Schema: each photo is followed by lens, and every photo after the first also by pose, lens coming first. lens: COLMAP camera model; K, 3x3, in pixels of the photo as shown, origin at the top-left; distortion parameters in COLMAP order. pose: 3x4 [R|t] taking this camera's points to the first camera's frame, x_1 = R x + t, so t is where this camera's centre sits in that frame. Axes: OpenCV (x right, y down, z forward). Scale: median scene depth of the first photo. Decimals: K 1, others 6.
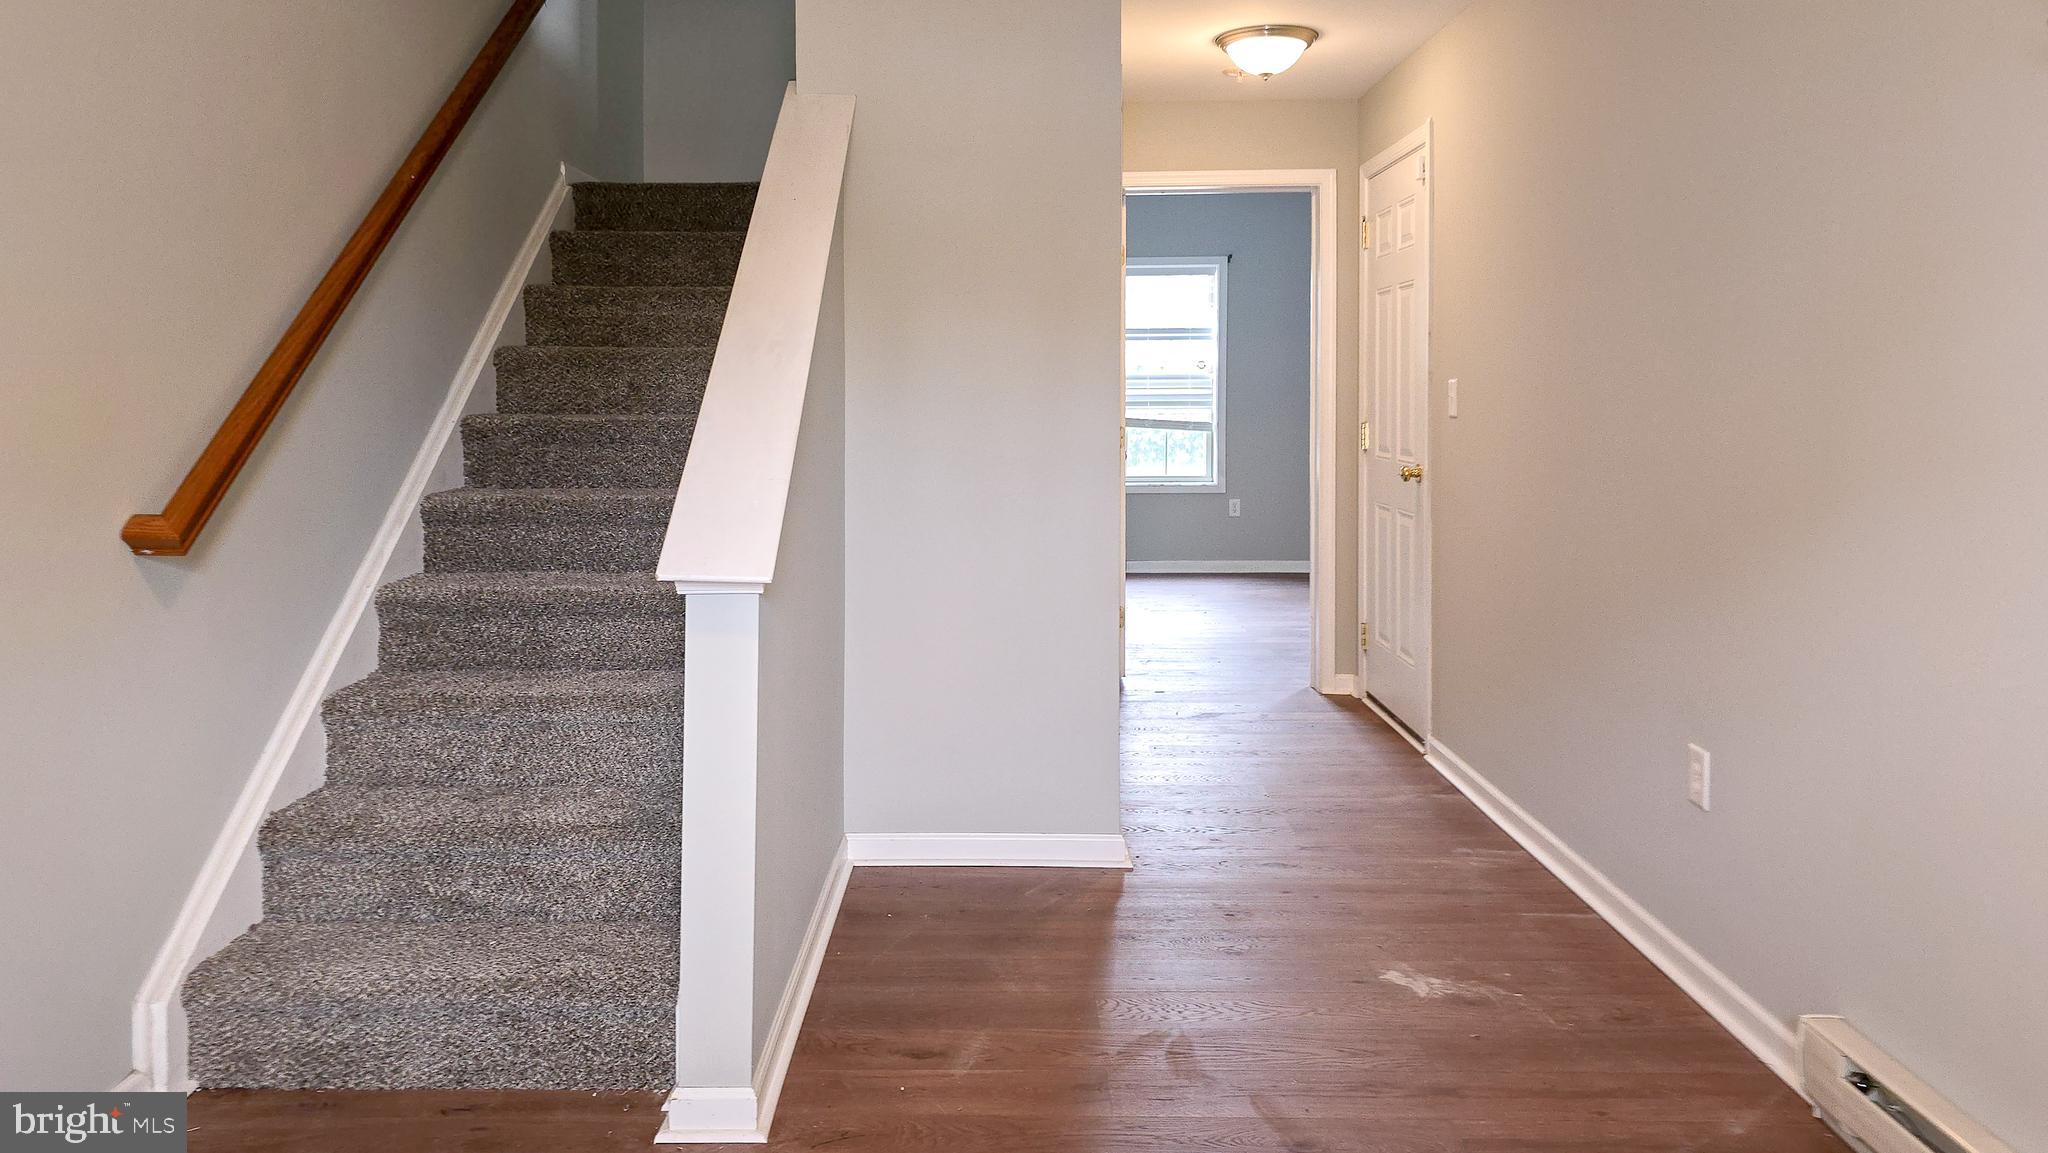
lens RADIAL K [[1407.2, 0, 970.3], [0, 1407.2, 502.5], [0, 0, 1]] dist [0.055017, -0.050587]
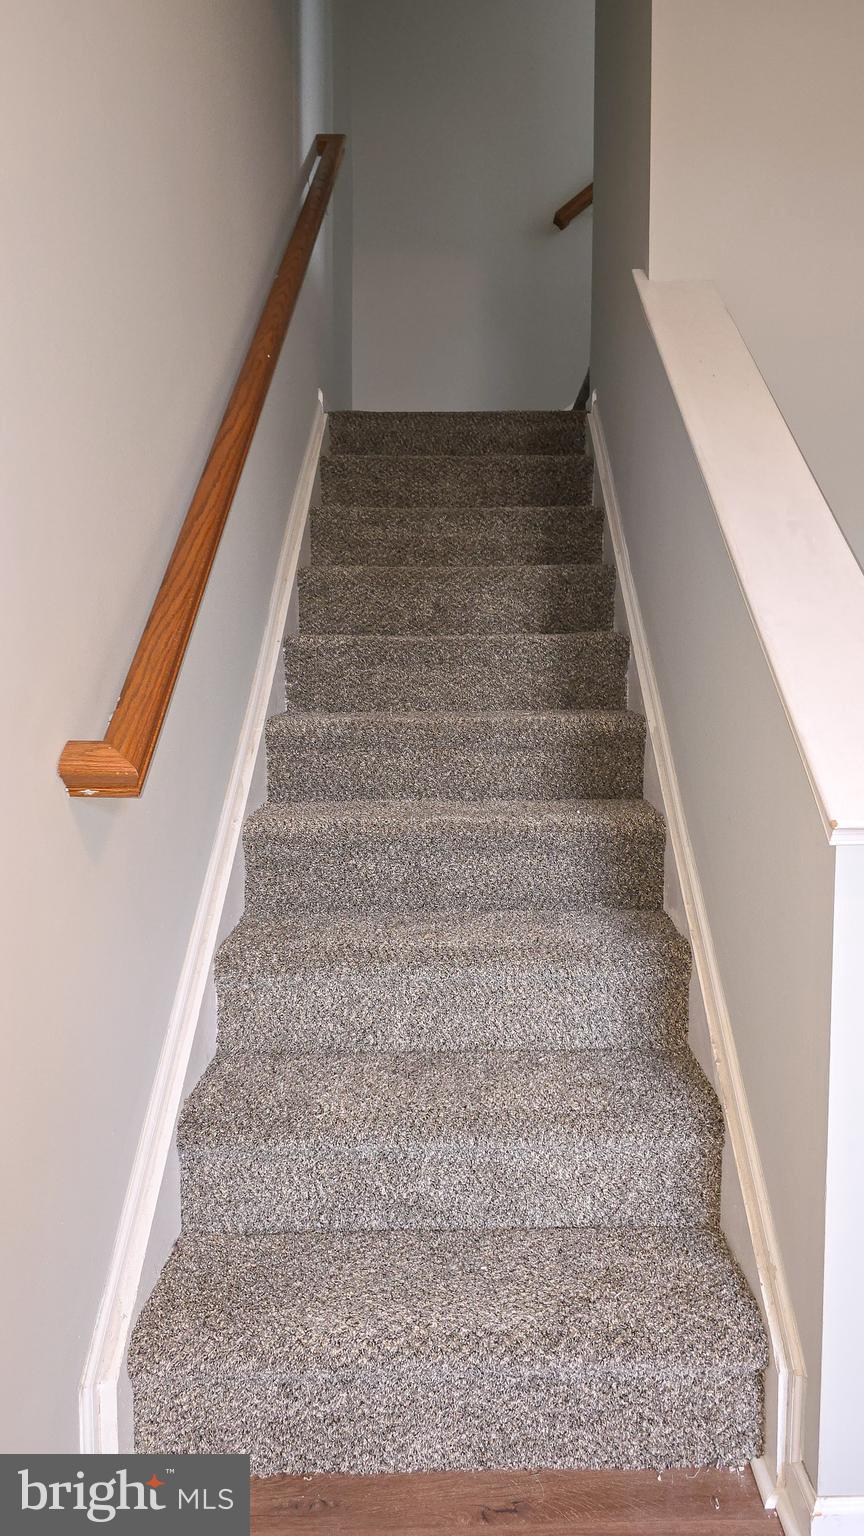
lens RADIAL K [[1064.5, 0, 483.4], [0, 1064.5, 768.3], [0, 0, 1]] dist [0.075263, -0.094885]
pose [[0.999462, -0.007099, 0.032031, -0.338300], [0.005888, 0.999270, 0.037737, 0.002121], [-0.032276, -0.037528, 0.998774, 0.378972]]
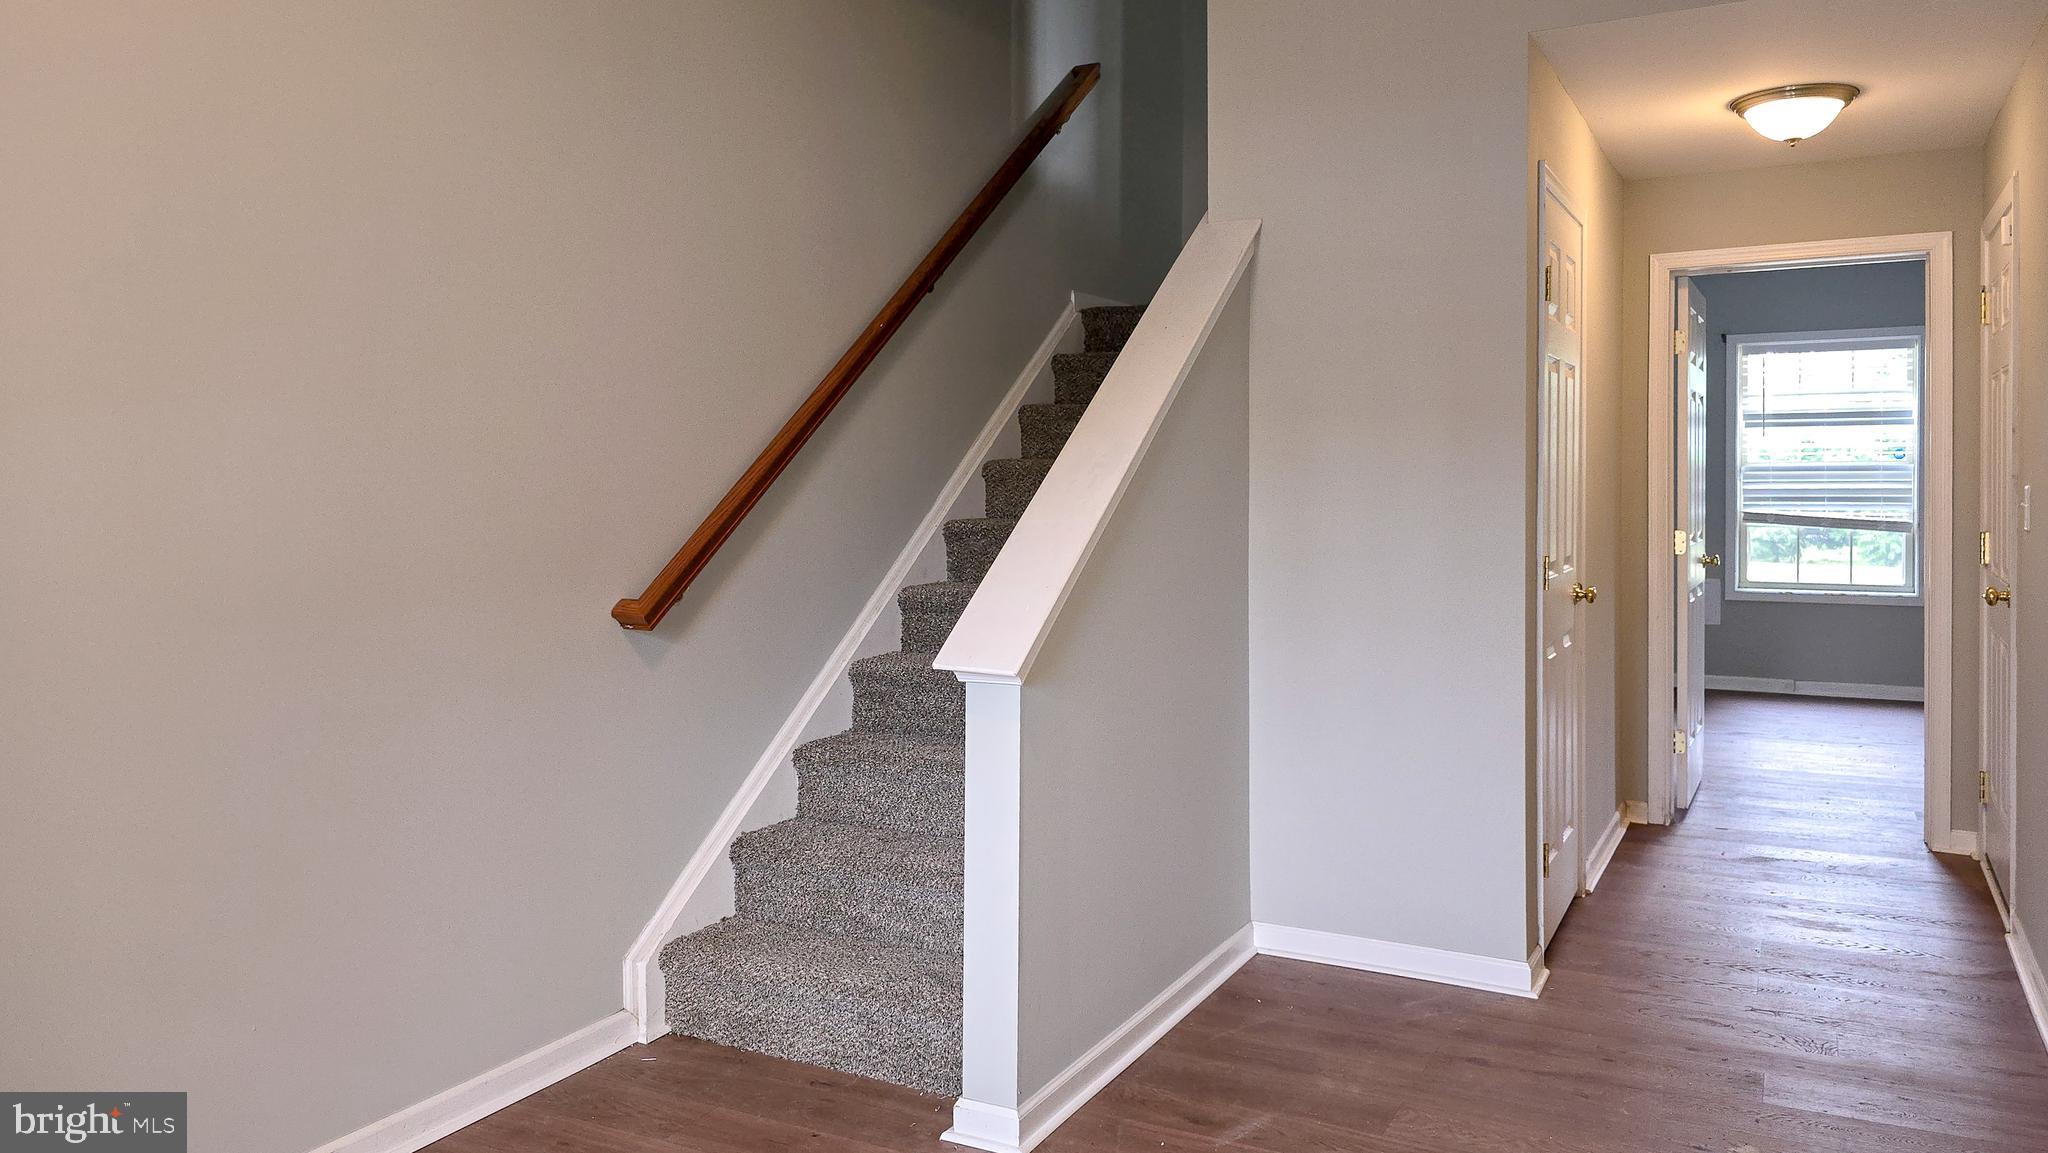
lens RADIAL K [[1416.8, 0, 994.6], [0, 1416.8, 588.5], [0, 0, 1]] dist [0.035453, -0.002306]
pose [[0.891747, 0.031607, -0.451429, 0.285173], [-0.032307, 0.999459, 0.006160, -0.017452], [0.451379, 0.009091, 0.892286, -0.042848]]
